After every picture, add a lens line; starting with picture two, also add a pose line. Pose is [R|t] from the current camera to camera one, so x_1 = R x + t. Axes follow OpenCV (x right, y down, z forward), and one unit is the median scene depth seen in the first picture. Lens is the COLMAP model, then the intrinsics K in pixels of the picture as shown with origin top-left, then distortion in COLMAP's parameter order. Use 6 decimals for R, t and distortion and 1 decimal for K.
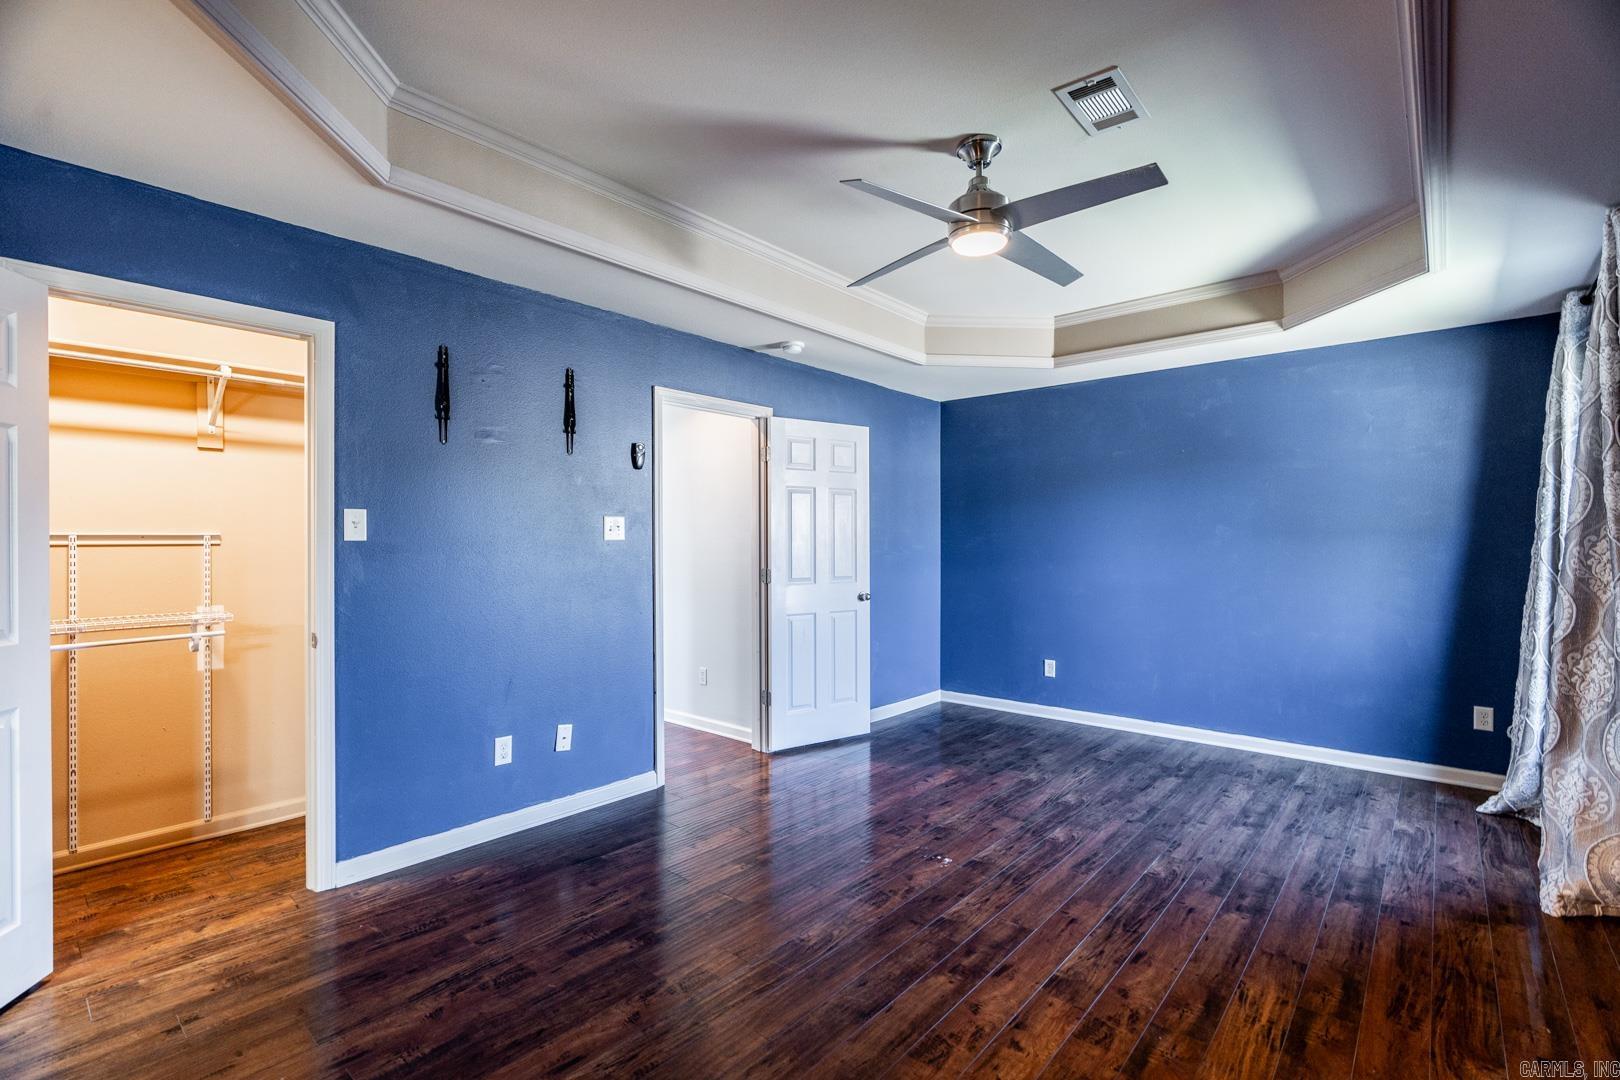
lens RADIAL K [[734.2, 0, 810.0], [0, 734.2, 540.0], [0, 0, 1]] dist [-0.010154, 0.000109]
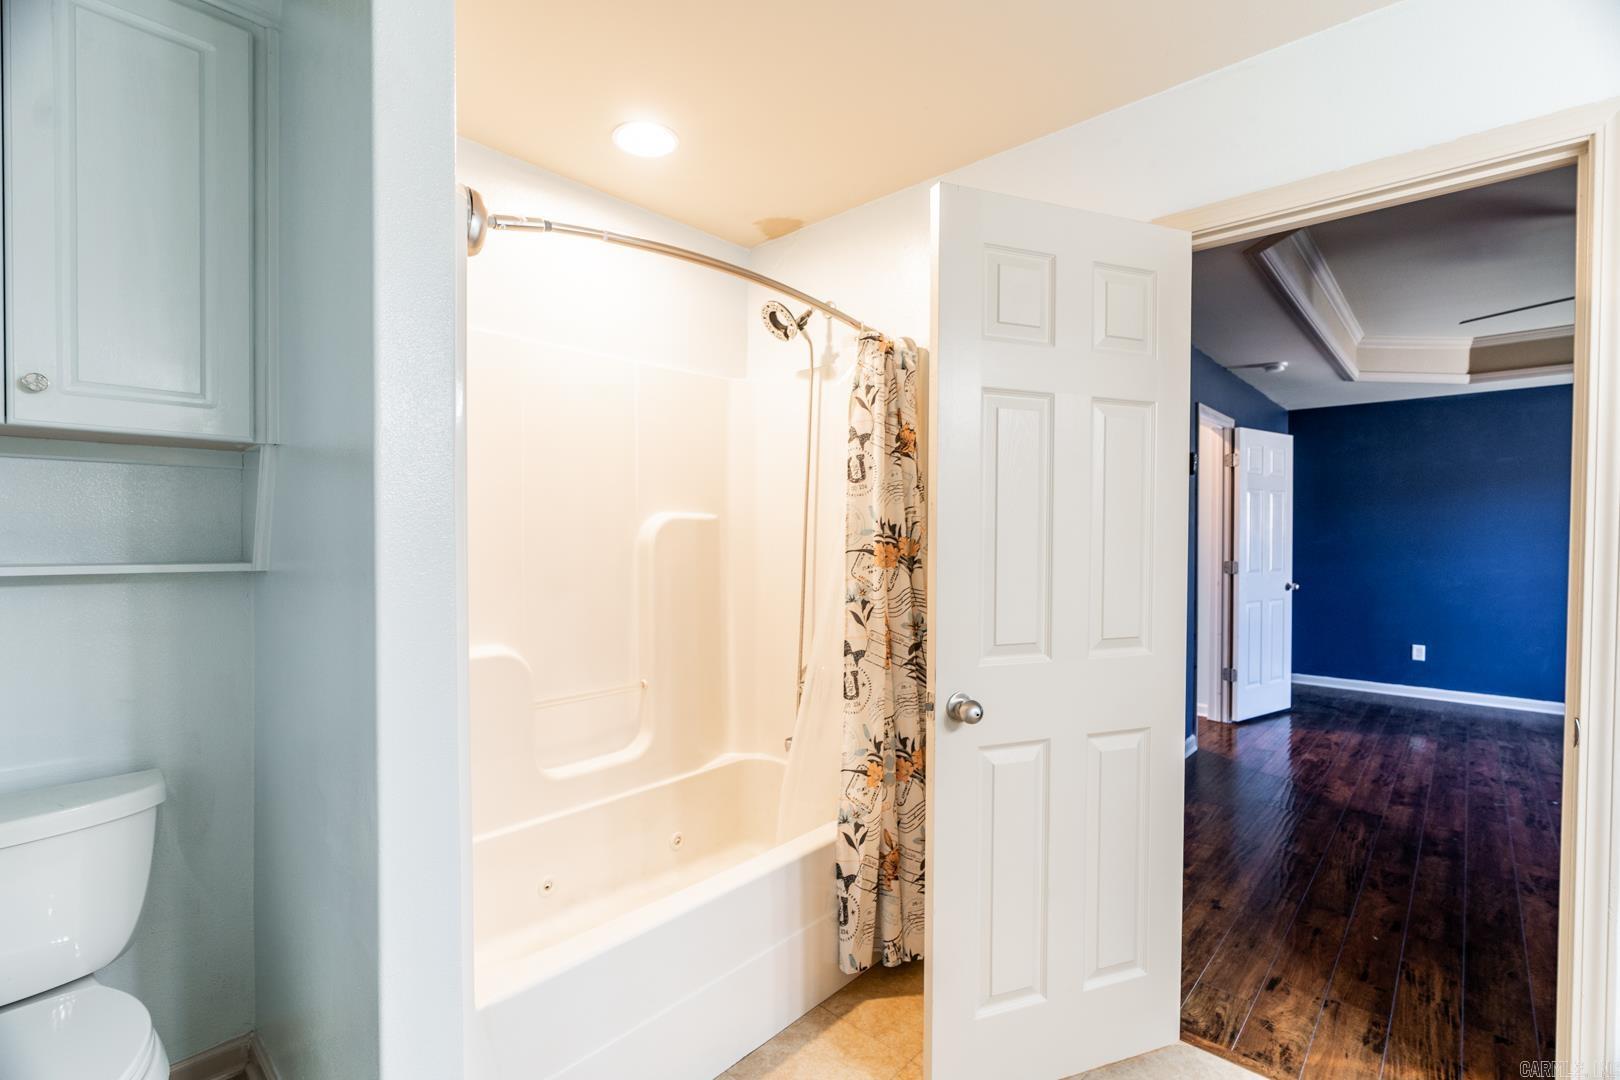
lens RADIAL K [[729.6, 0, 810.0], [0, 729.6, 540.0], [0, 0, 1]] dist [0.001229, 0.000423]
pose [[0.999827, 0.006775, -0.017295, -0.651898], [-0.006621, 0.999938, 0.008964, 0.000832], [0.017355, -0.008848, 0.999810, -0.134924]]
